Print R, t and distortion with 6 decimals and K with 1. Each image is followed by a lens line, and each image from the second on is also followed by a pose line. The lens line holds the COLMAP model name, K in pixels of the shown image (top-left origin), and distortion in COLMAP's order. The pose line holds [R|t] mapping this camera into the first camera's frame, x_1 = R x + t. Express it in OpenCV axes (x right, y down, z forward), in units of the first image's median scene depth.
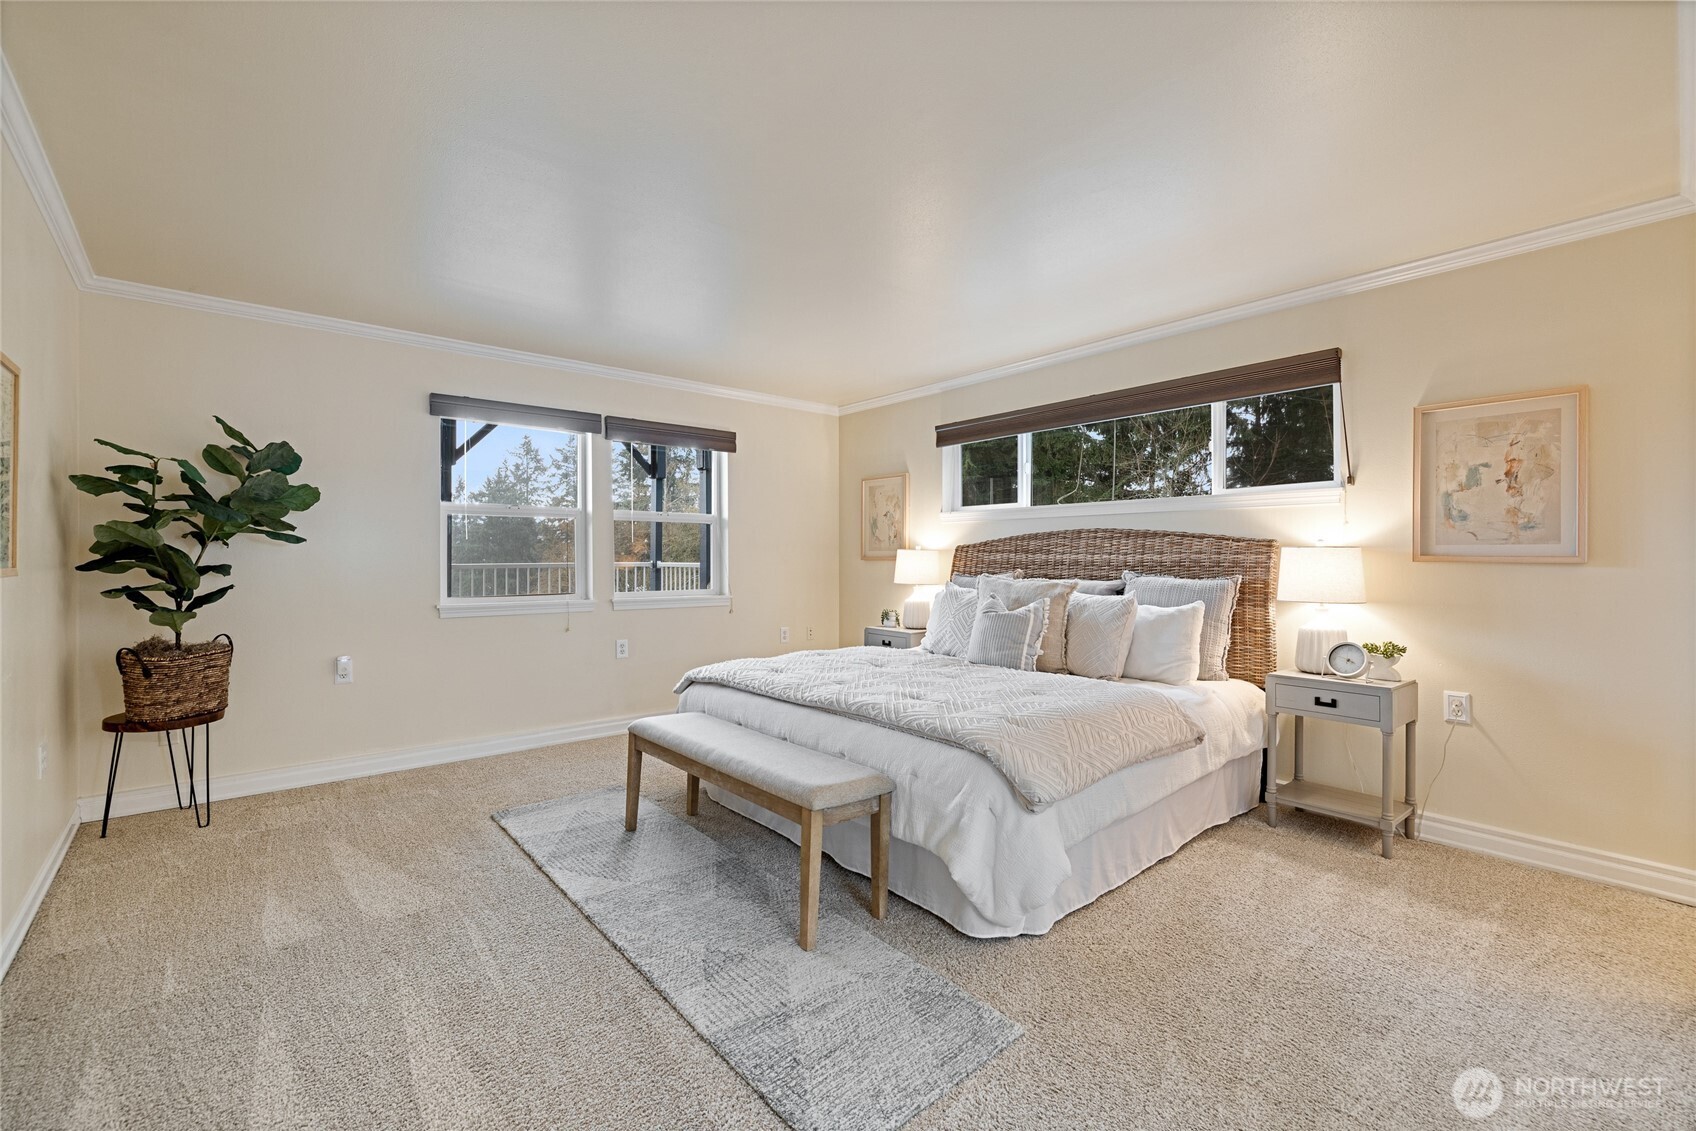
lens RADIAL K [[721.9, 0, 848.2], [0, 721.9, 571.6], [0, 0, 1]] dist [0.002332, 0.000367]
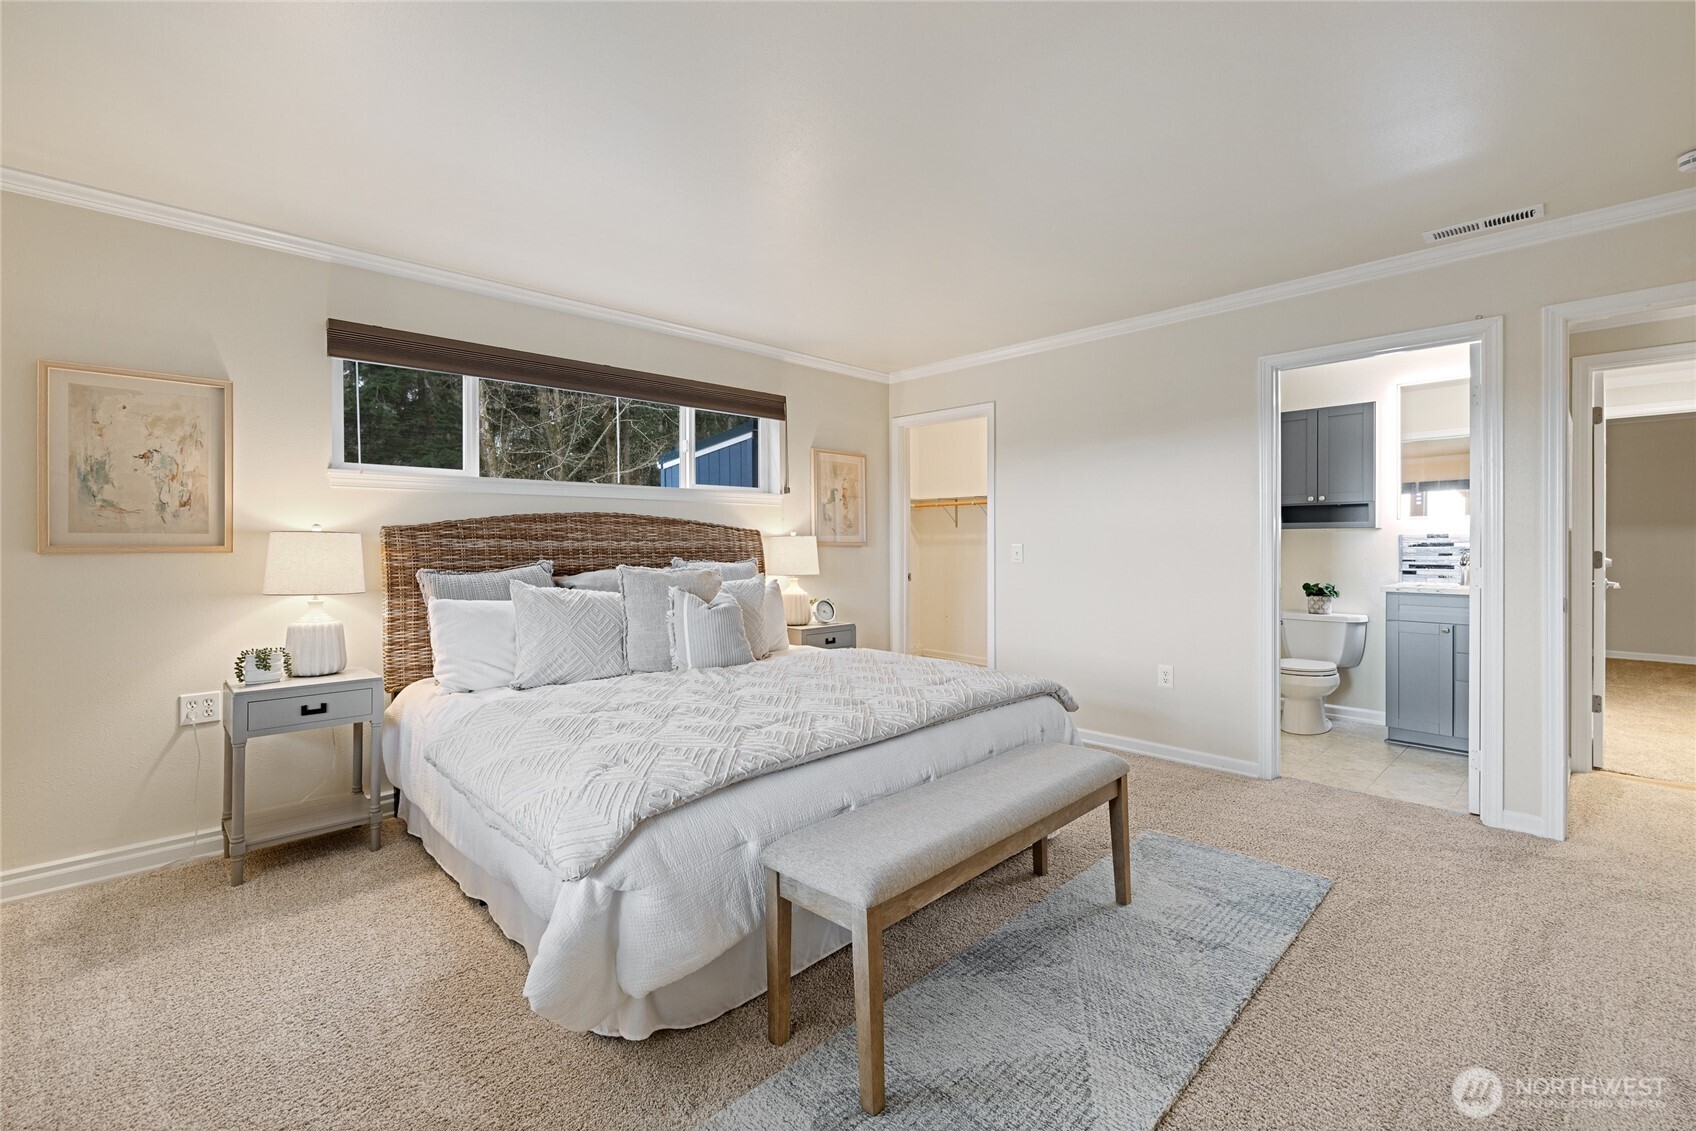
lens RADIAL K [[721.9, 0, 825.3], [0, 721.9, 541.4], [0, 0, 1]] dist [0.002332, 0.000367]
pose [[-0.056305, 0.009509, 0.998368, -0.587585], [0.032145, 0.999453, -0.007707, -0.008090], [-0.997896, 0.031659, -0.056580, 0.793733]]
